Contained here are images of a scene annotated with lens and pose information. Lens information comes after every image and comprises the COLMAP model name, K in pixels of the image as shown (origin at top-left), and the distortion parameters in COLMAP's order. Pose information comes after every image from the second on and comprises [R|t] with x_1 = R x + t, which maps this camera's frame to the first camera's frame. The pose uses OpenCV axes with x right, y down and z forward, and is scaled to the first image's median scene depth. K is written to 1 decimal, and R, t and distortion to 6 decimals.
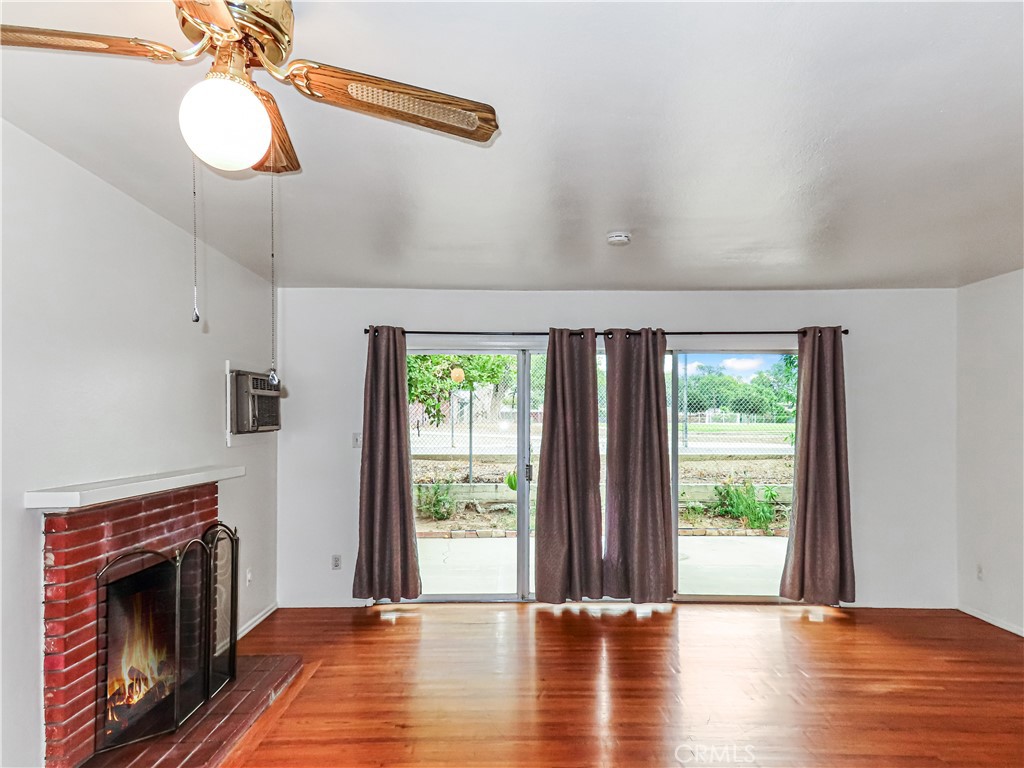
lens RADIAL K [[730.8, 0, 512.0], [0, 730.8, 384.0], [0, 0, 1]] dist [-0.010516, 0.005349]
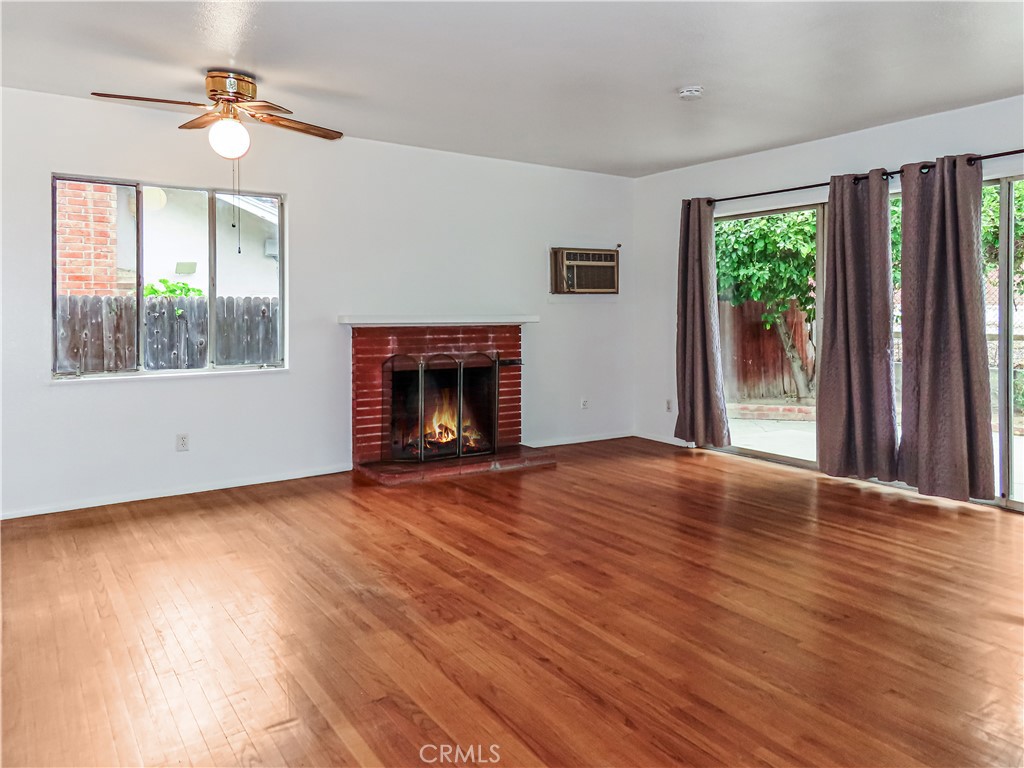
lens RADIAL K [[730.8, 0, 512.0], [0, 730.8, 384.0], [0, 0, 1]] dist [-0.010516, 0.005349]
pose [[0.465443, 0.097128, -0.879733, 0.677654], [0.041483, 0.990474, 0.131303, 0.042223], [0.884105, -0.097608, 0.456980, 0.216728]]
